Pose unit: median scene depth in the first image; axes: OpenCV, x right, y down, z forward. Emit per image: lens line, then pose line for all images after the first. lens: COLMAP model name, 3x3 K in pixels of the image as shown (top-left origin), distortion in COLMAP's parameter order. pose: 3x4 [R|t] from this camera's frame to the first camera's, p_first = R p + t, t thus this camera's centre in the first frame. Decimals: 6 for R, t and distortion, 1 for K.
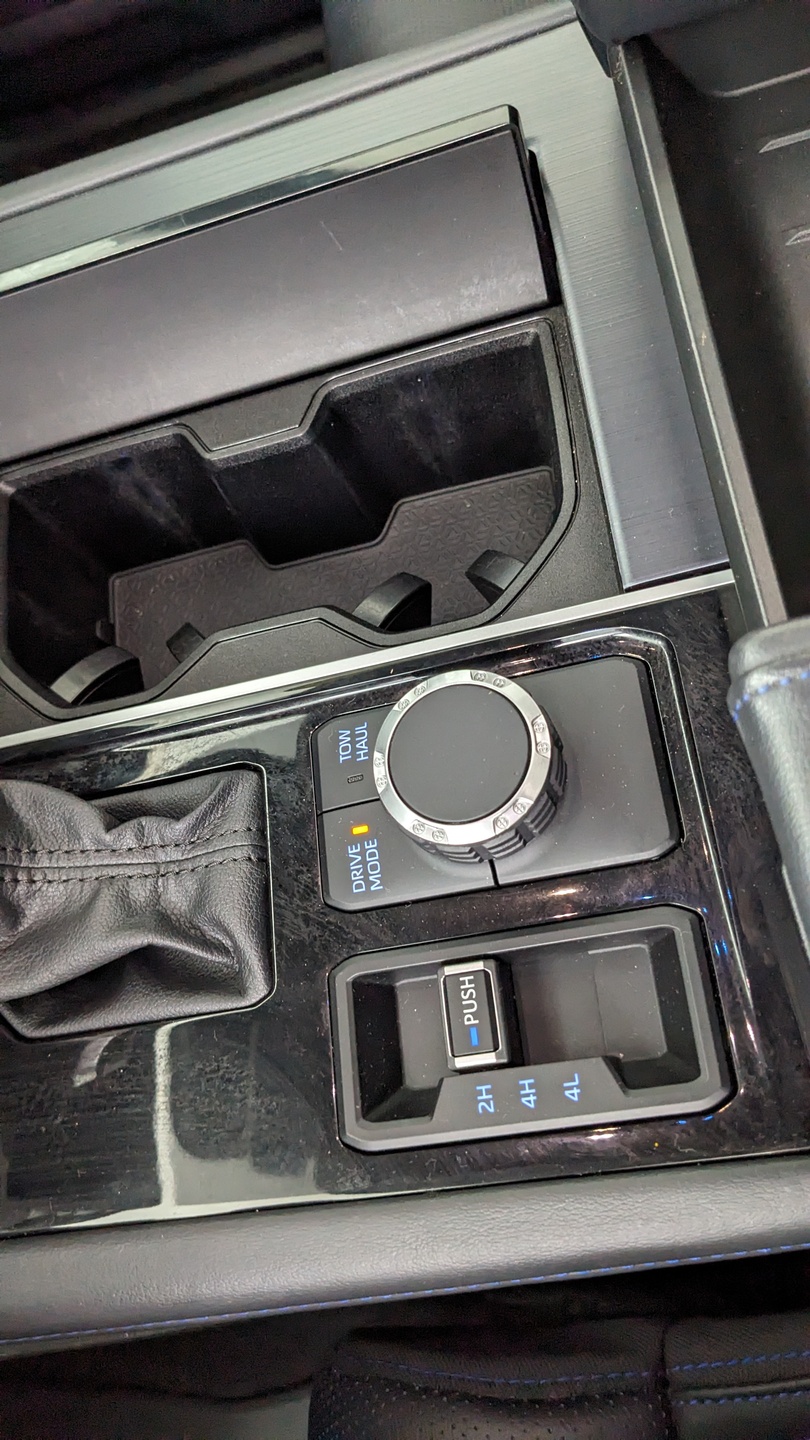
lens RADIAL K [[1146.4, 0, 405.0], [0, 1146.4, 720.0], [0, 0, 1]] dist [0.068560, -0.009559]
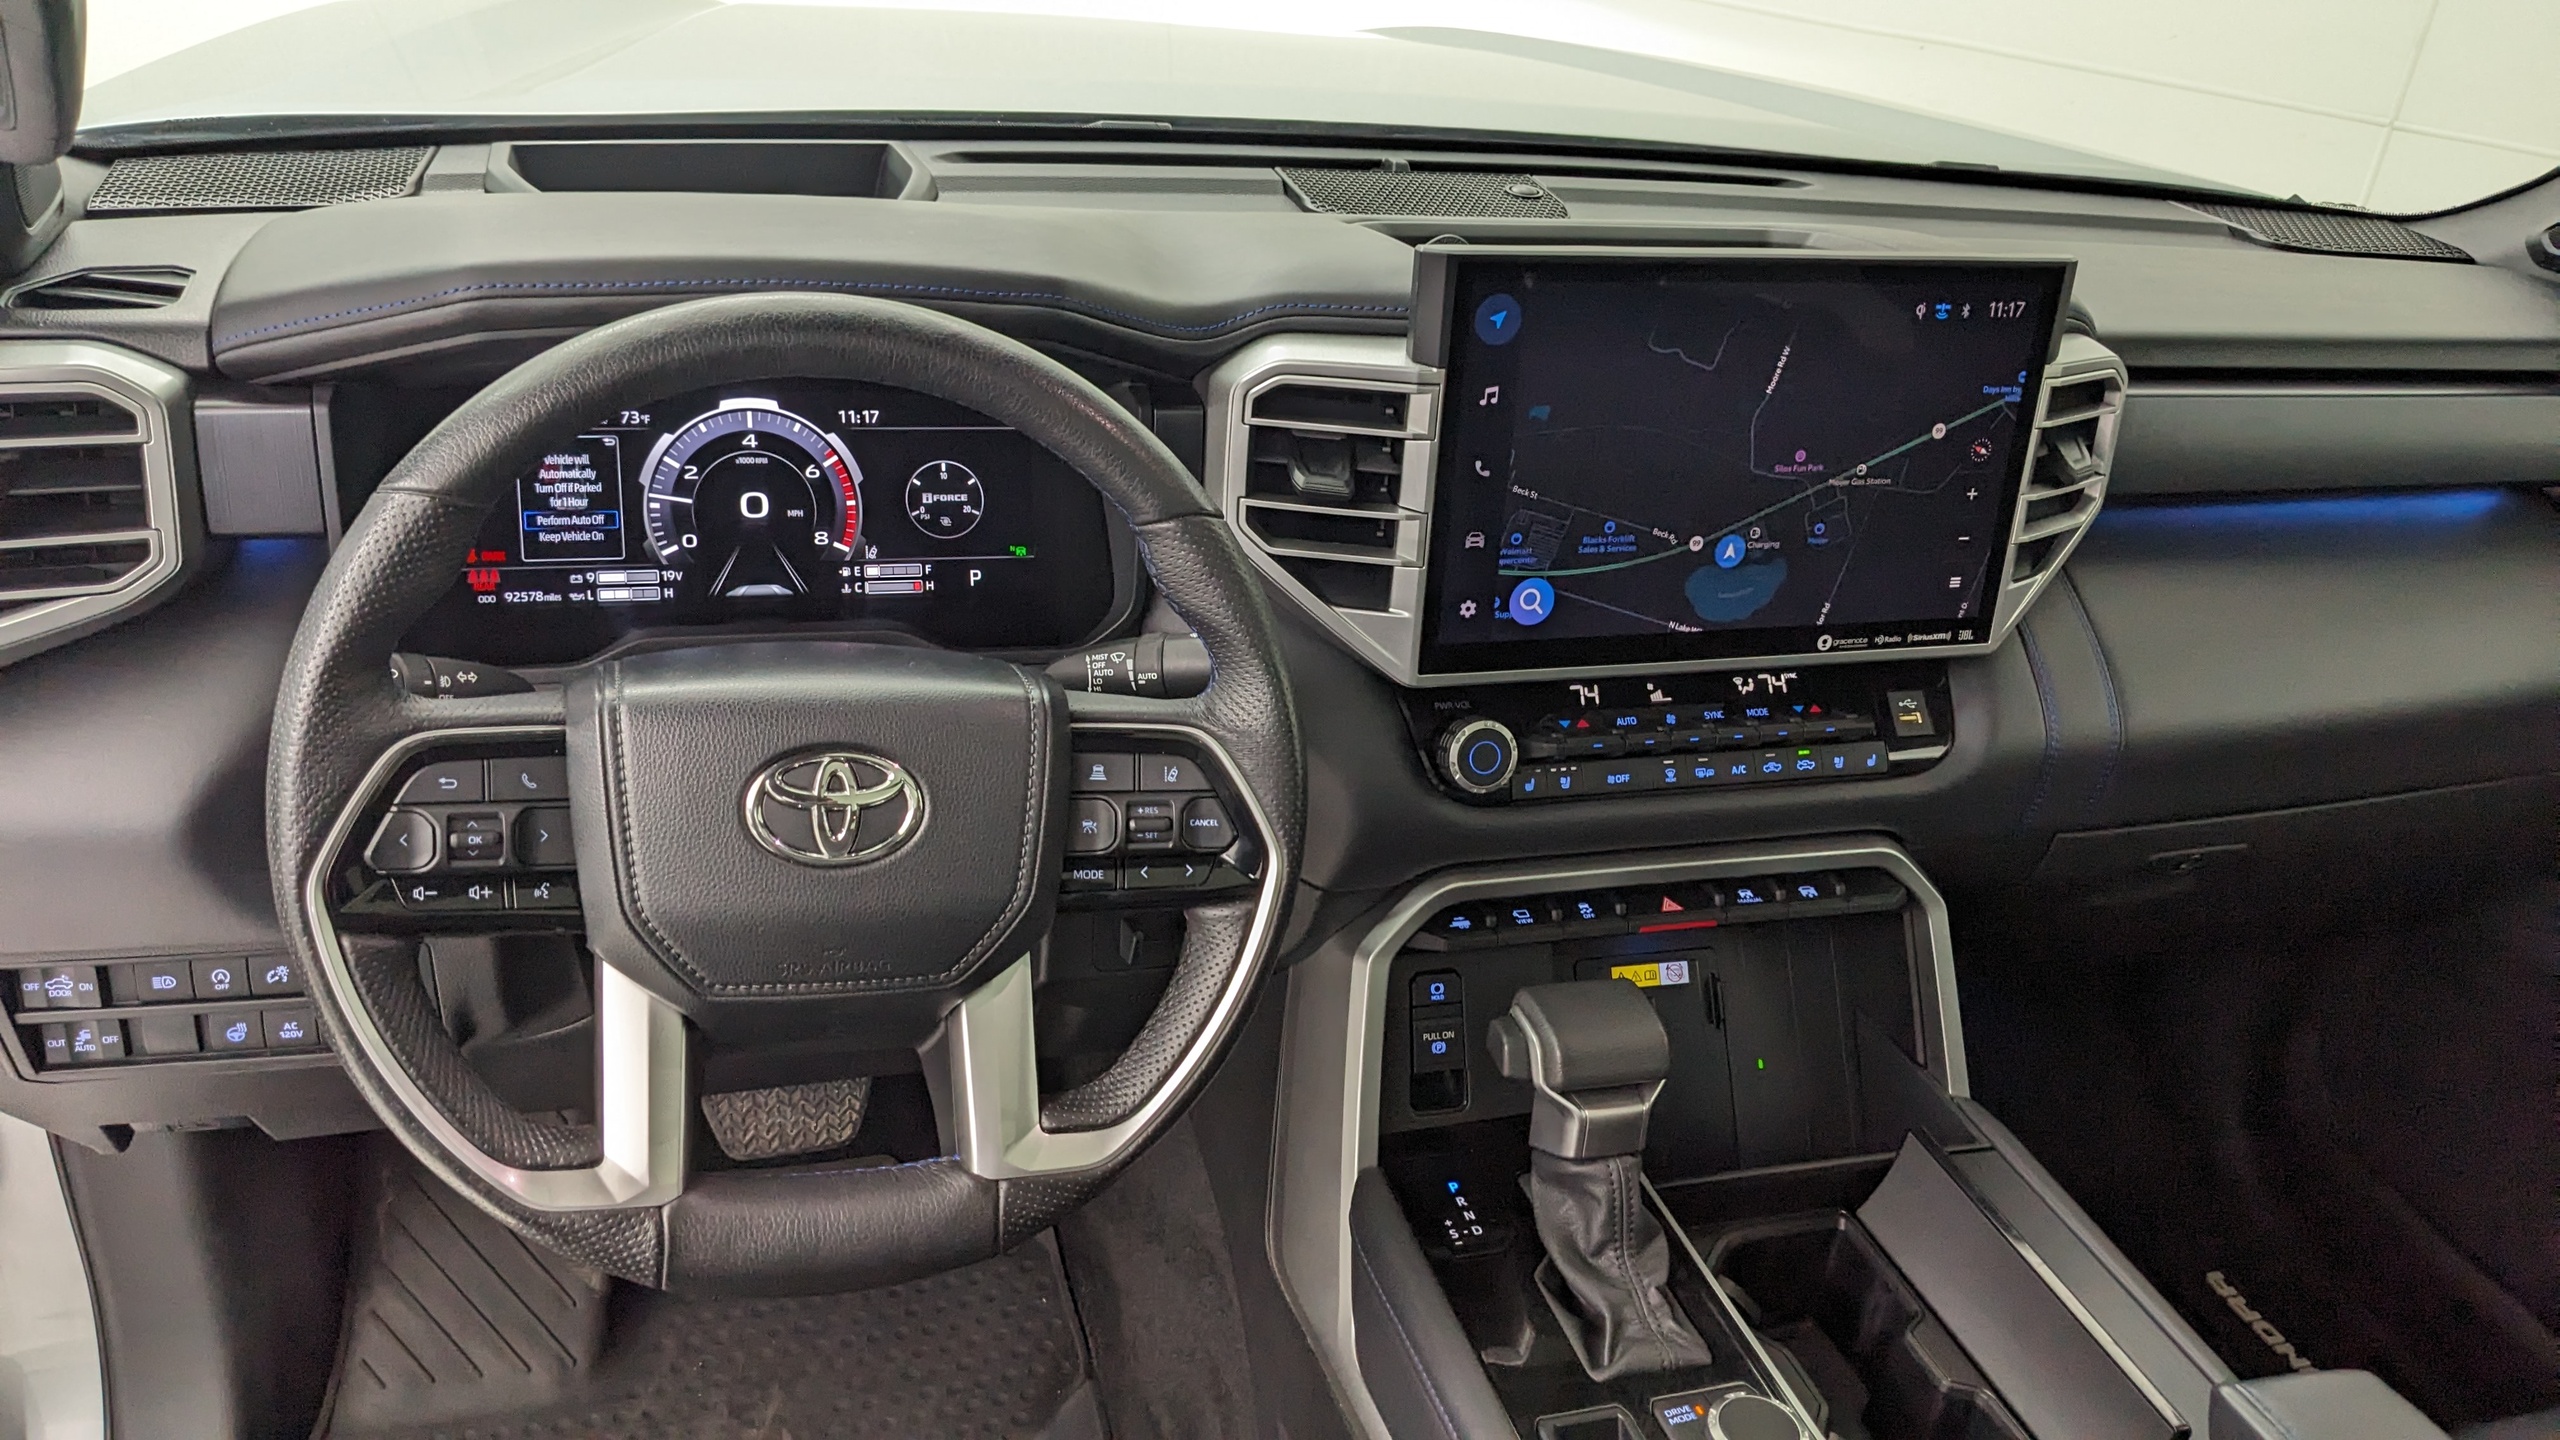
lens RADIAL K [[2227.5, 0, 1280.0], [0, 2227.5, 720.0], [0, 0, 1]] dist [0.000144, -0.006685]
pose [[0.164069, 0.707605, -0.687297, 1.404827], [-0.967091, 0.252733, 0.029339, 0.339560], [0.194463, 0.659865, 0.725784, -2.211845]]
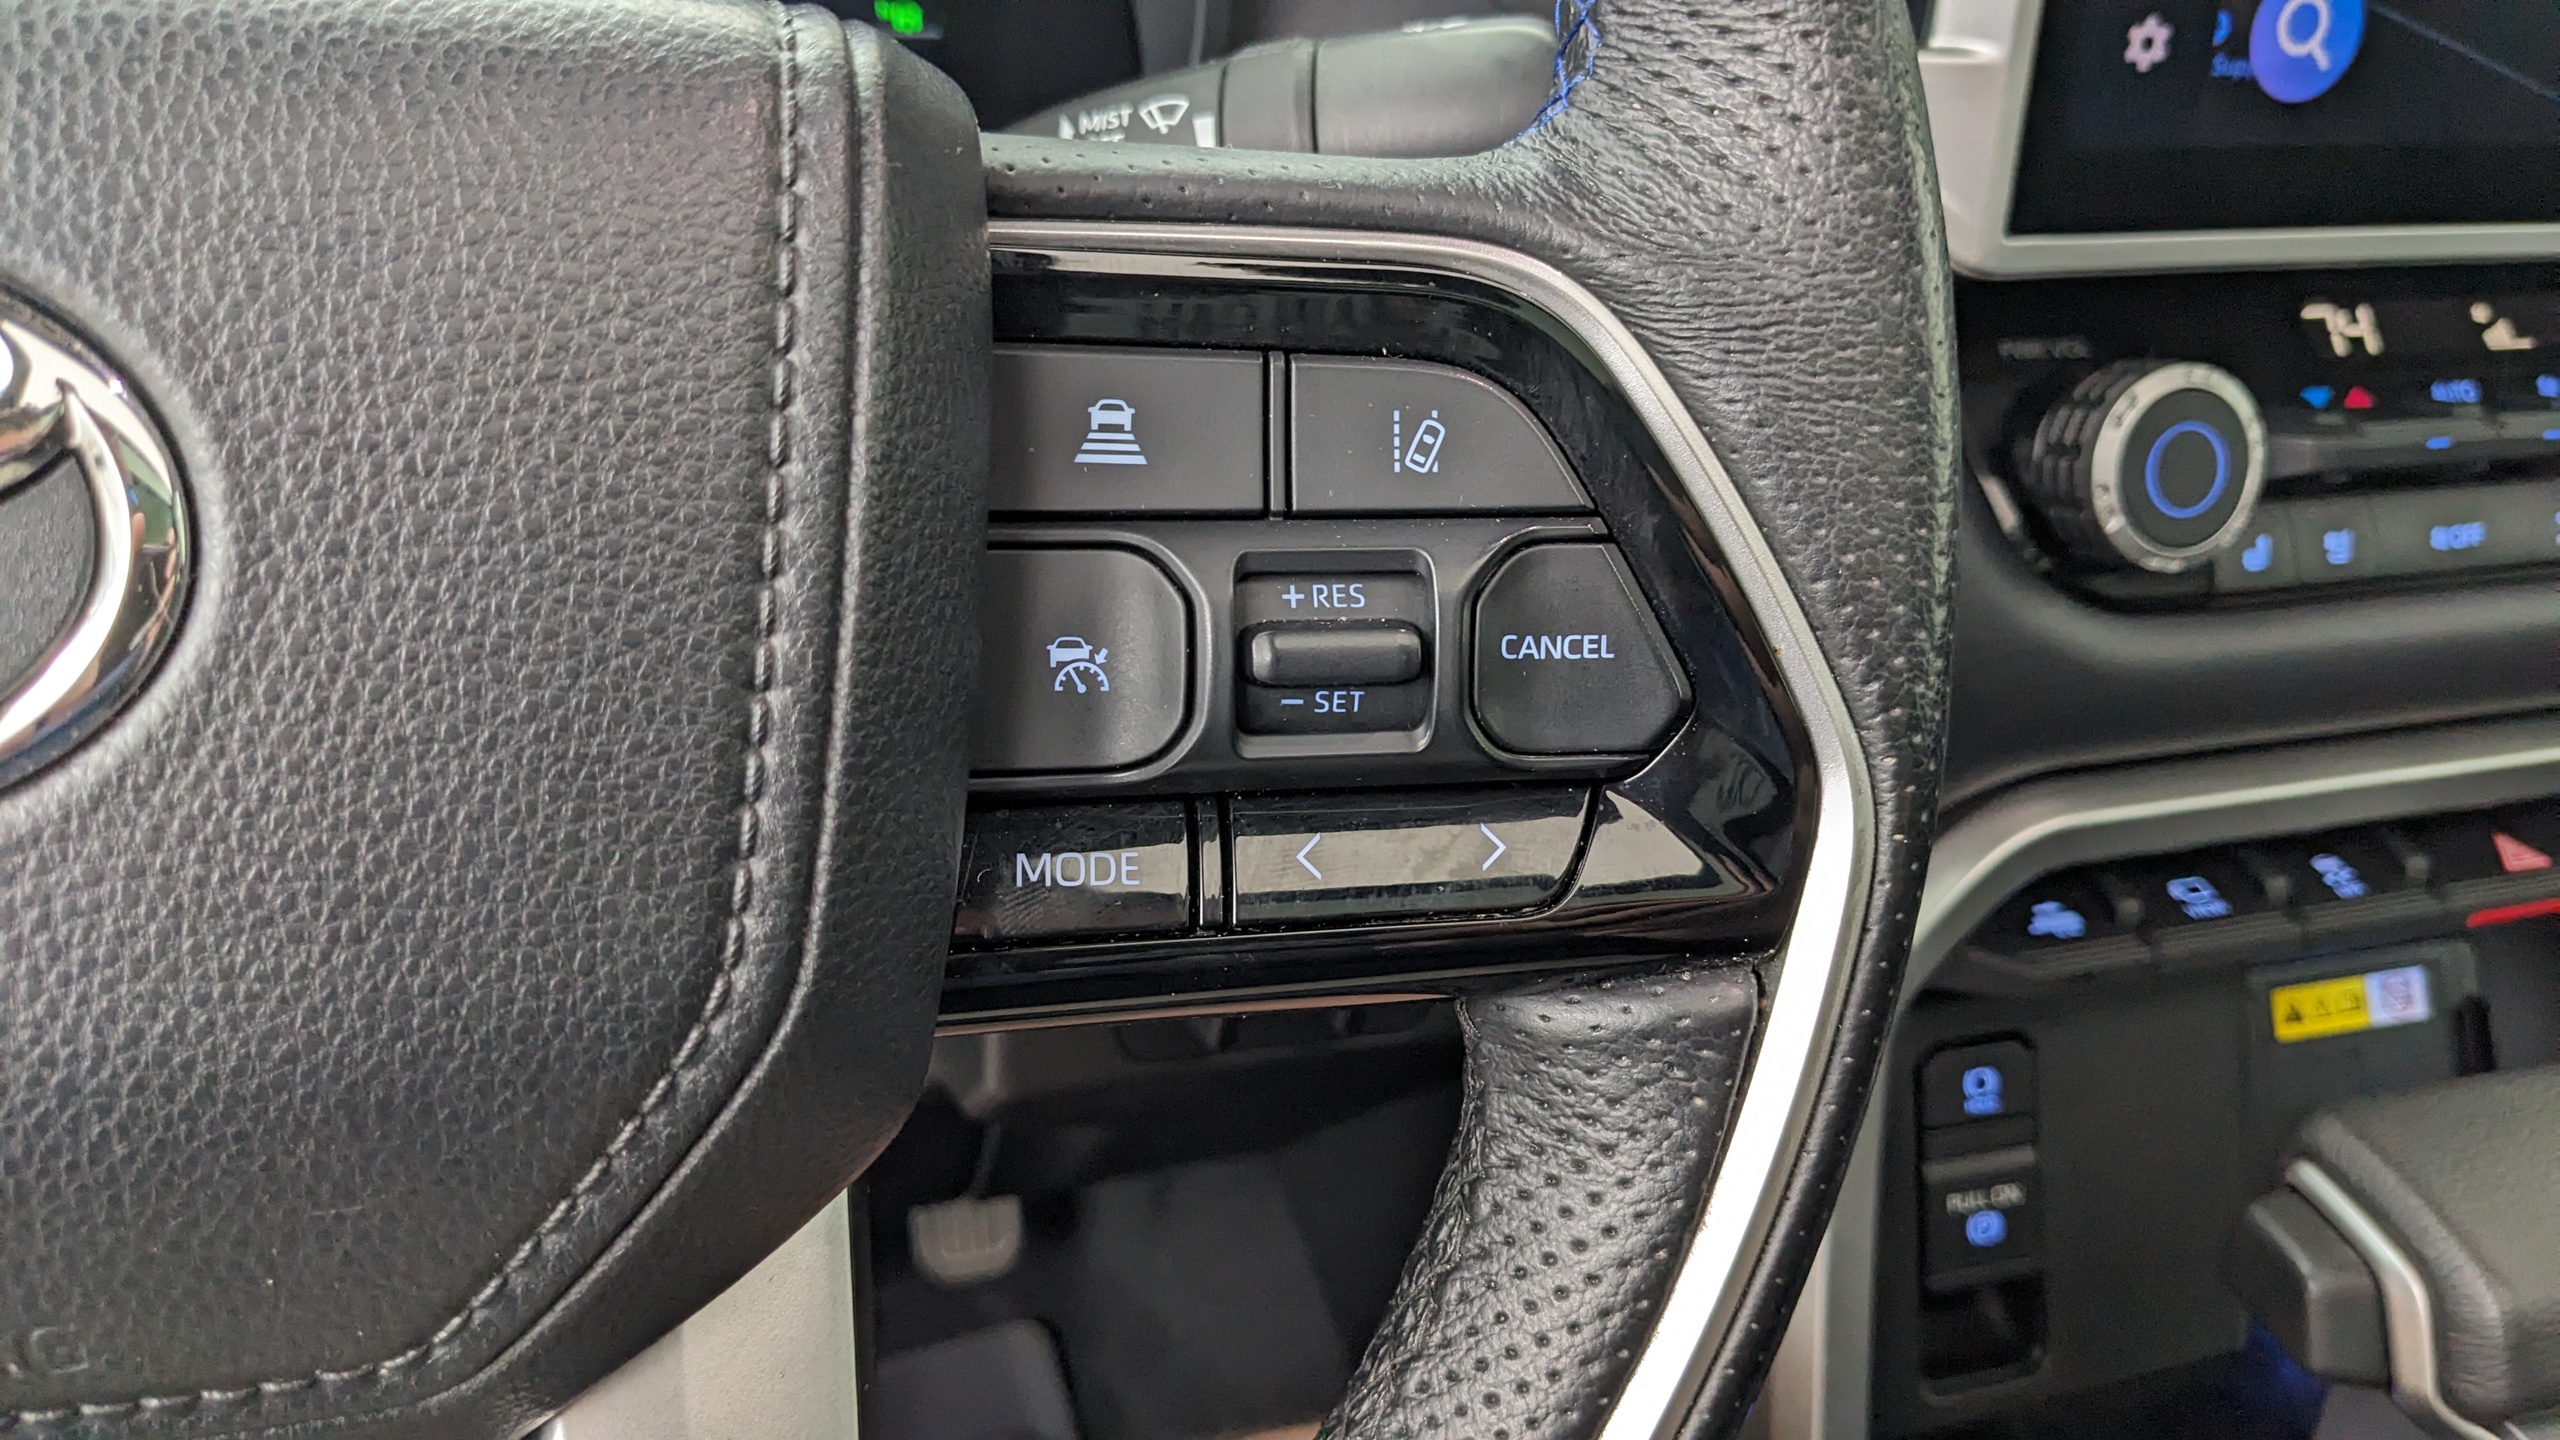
lens RADIAL K [[2227.5, 0, 1280.0], [0, 2227.5, 720.0], [0, 0, 1]] dist [0.000144, -0.006685]
pose [[0.183394, 0.736596, -0.650994, -0.112602], [-0.960297, 0.275859, 0.041604, 0.625790], [0.210228, 0.617518, 0.757942, -0.504712]]
